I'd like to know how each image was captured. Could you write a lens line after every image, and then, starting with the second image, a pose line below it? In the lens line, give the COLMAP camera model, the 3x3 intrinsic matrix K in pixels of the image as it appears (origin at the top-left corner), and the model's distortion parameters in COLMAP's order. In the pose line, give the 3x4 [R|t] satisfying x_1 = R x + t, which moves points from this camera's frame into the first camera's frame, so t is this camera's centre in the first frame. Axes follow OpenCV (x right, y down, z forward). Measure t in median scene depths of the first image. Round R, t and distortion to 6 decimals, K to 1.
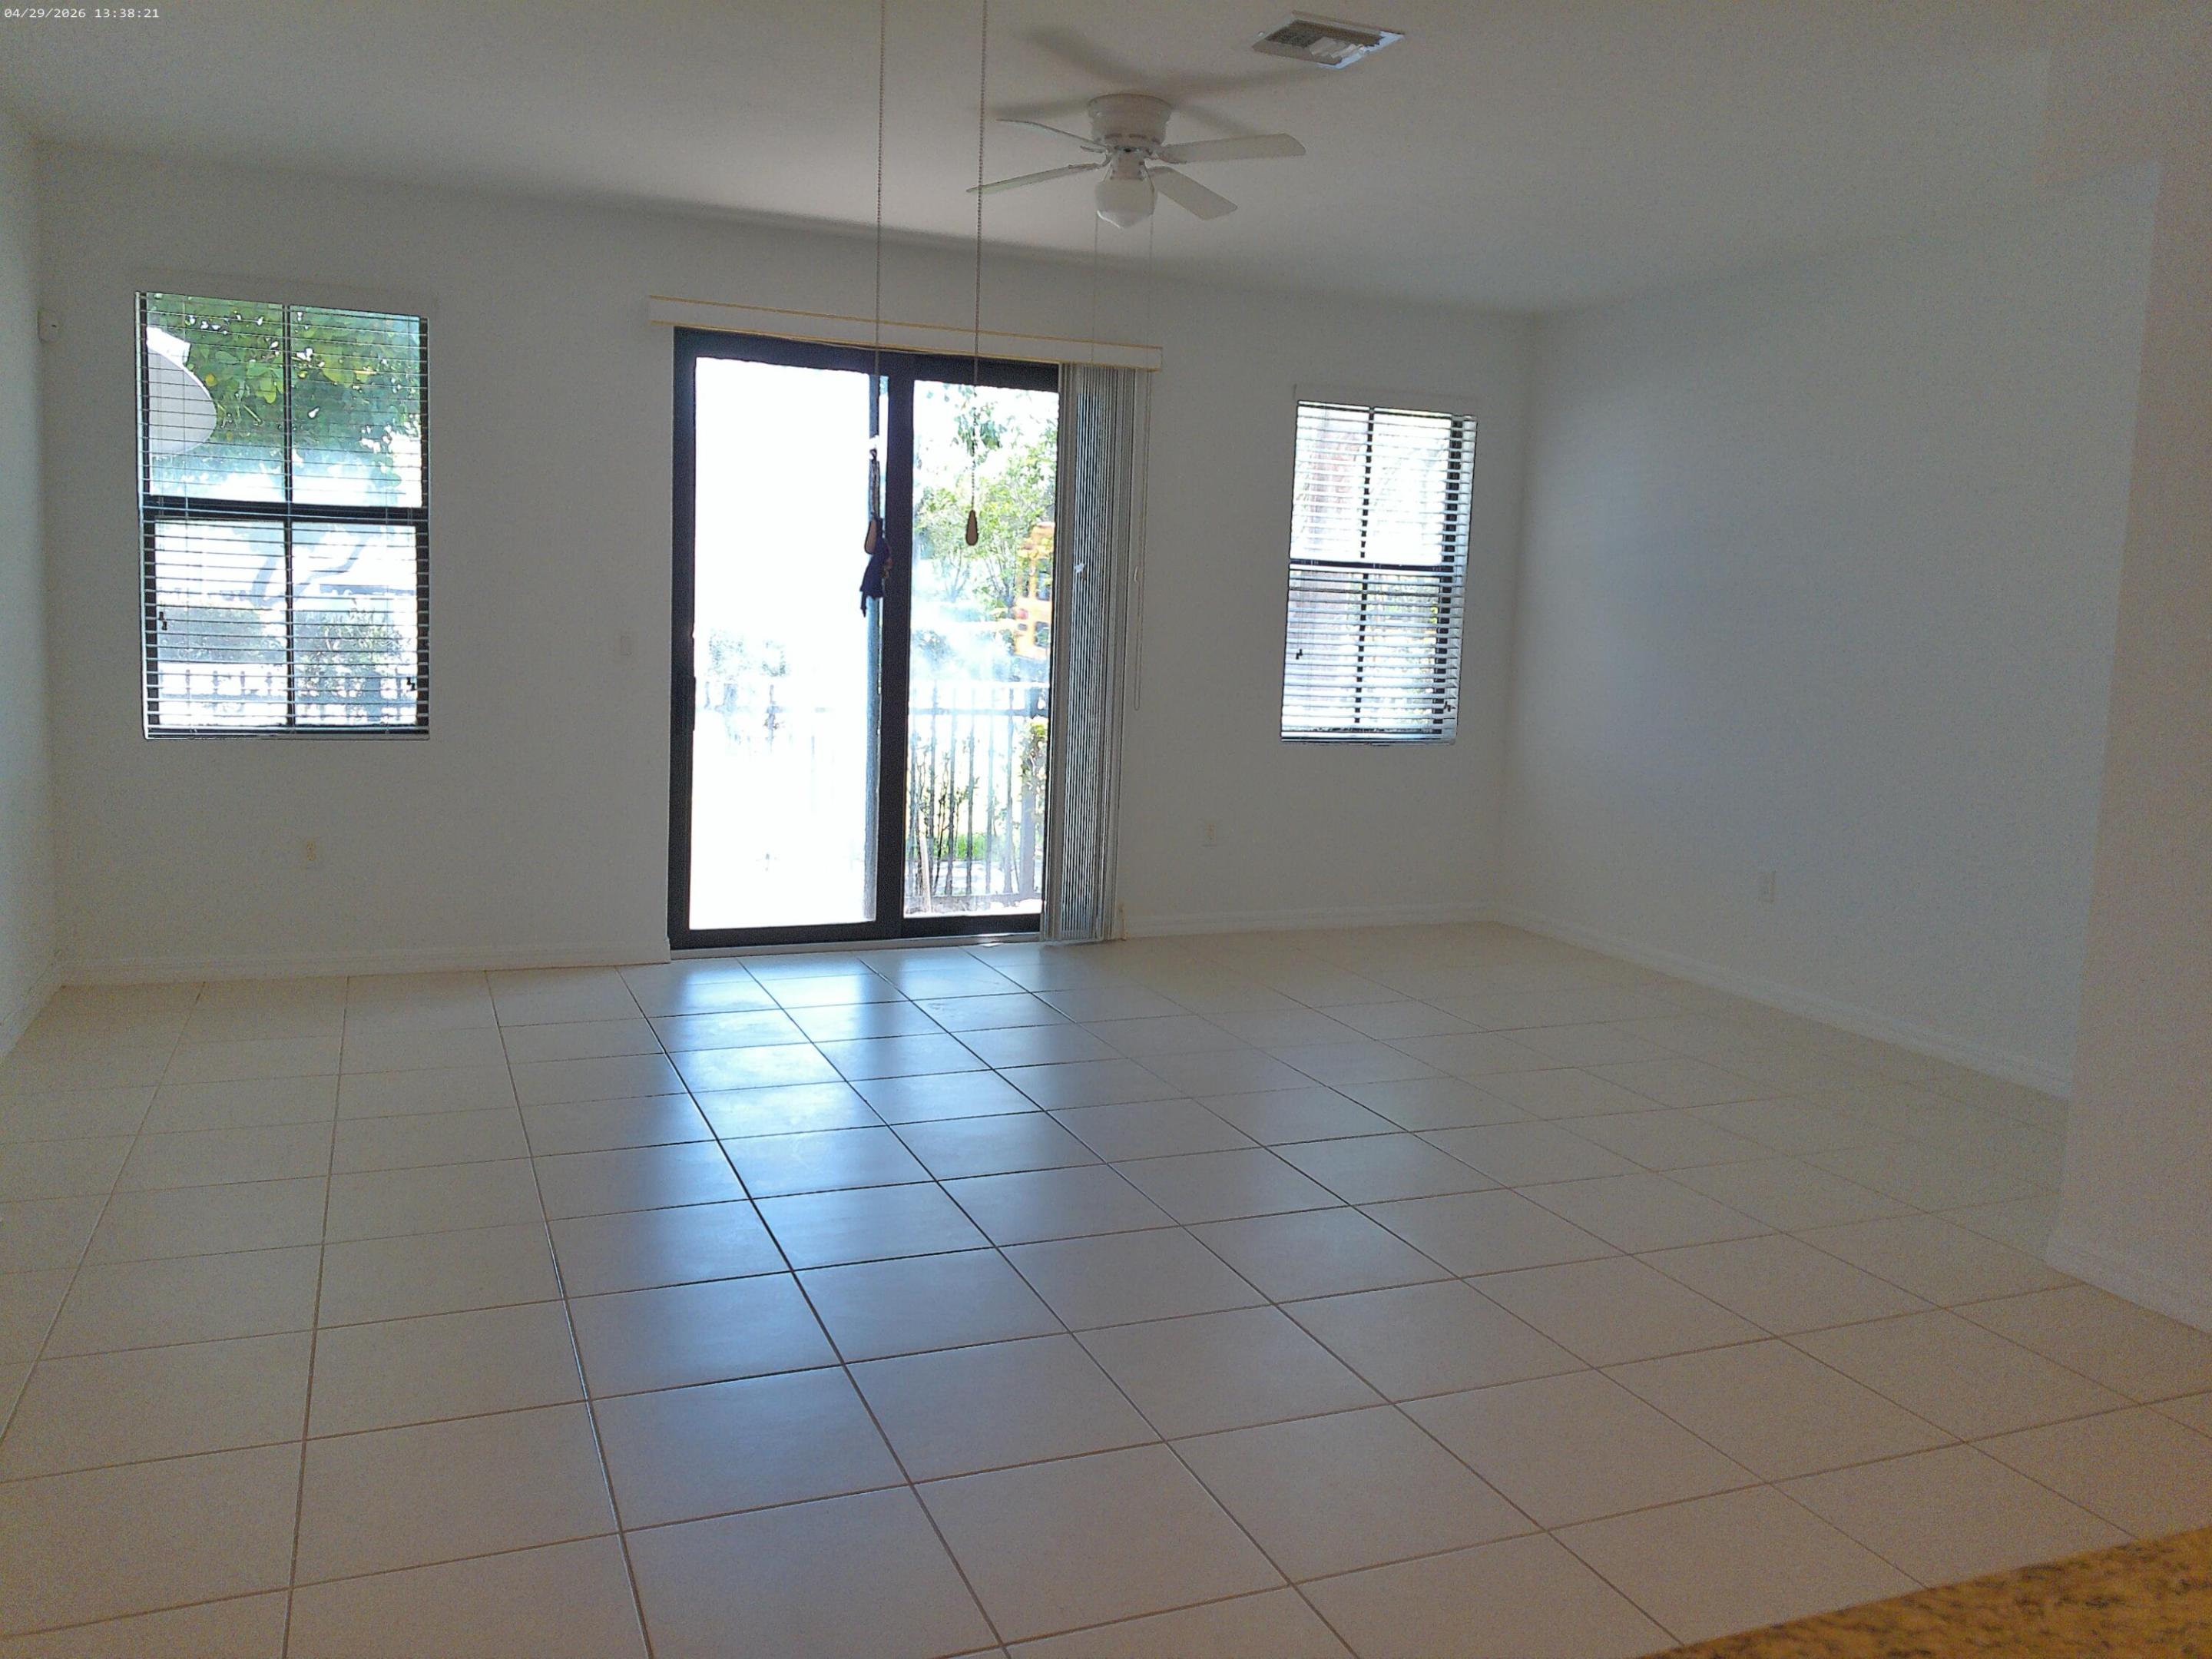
lens RADIAL K [[1713.6, 0, 1095.5], [0, 1713.6, 760.9], [0, 0, 1]] dist [0.141956, -0.350648]
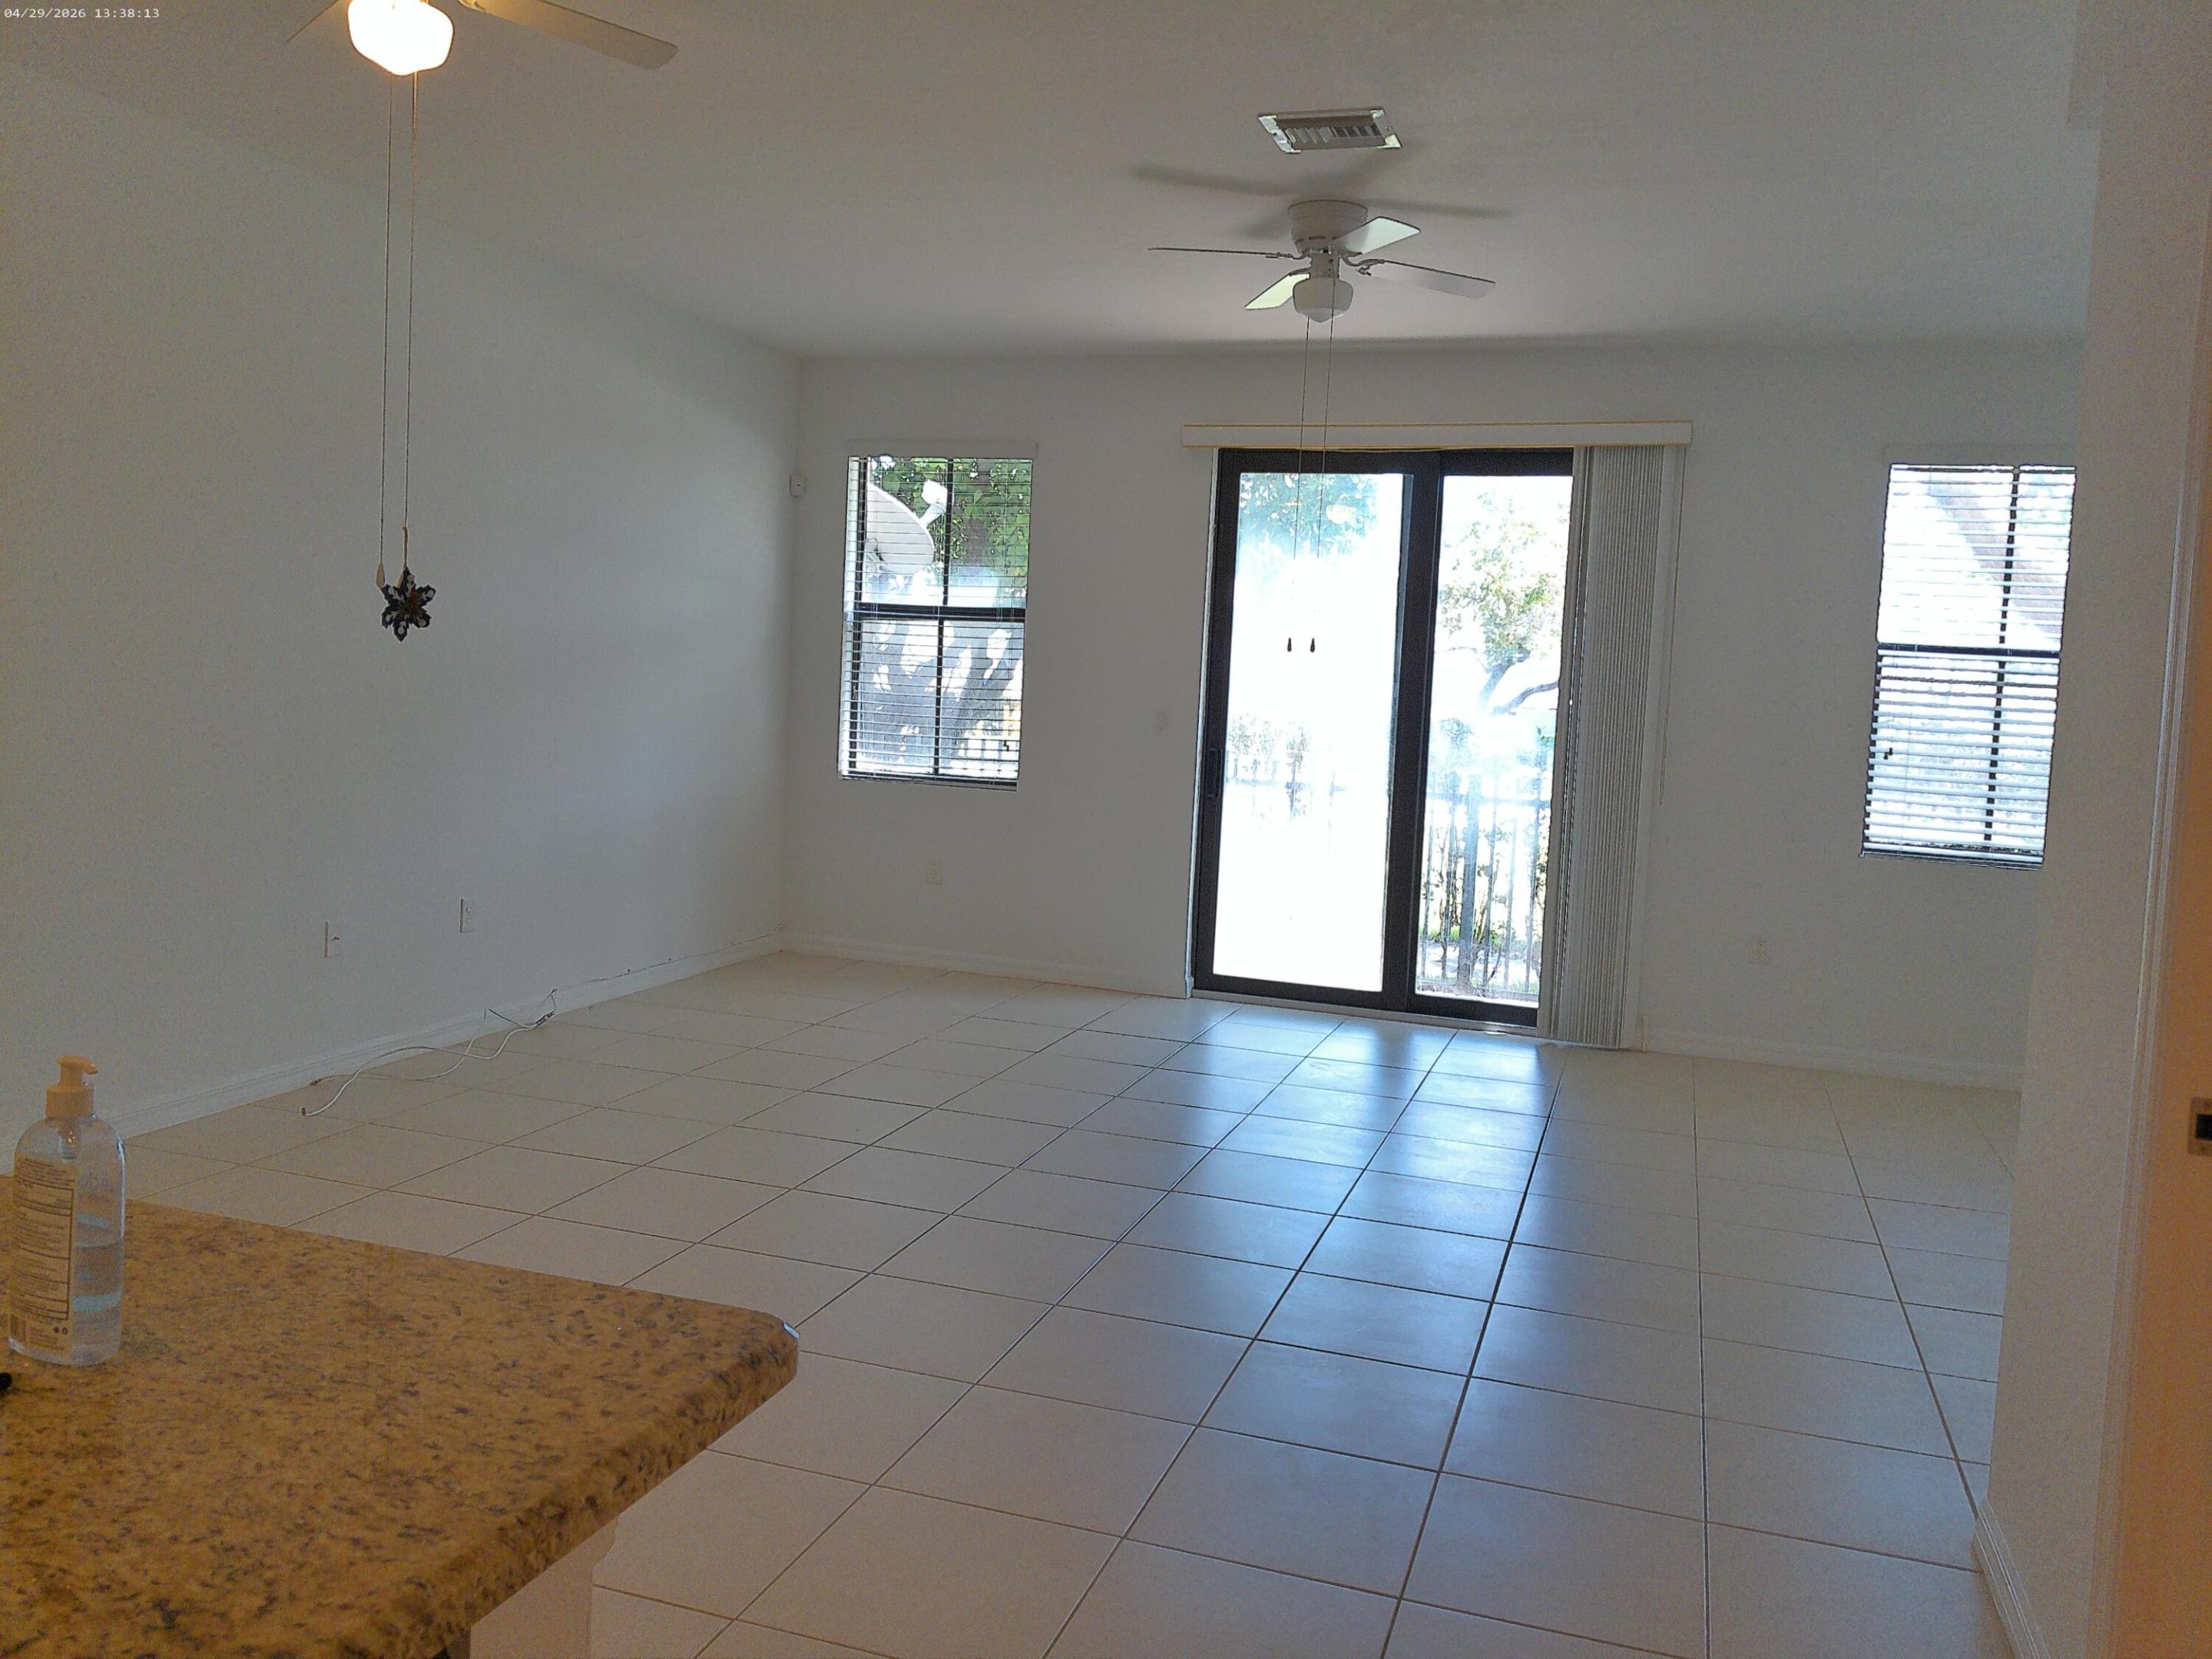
lens RADIAL K [[1713.6, 0, 1095.5], [0, 1713.6, 760.9], [0, 0, 1]] dist [0.141956, -0.350648]
pose [[0.744852, 0.034803, -0.666322, 0.432347], [-0.083146, 0.995696, -0.040939, 0.011147], [0.662029, 0.085896, 0.744539, 0.095853]]
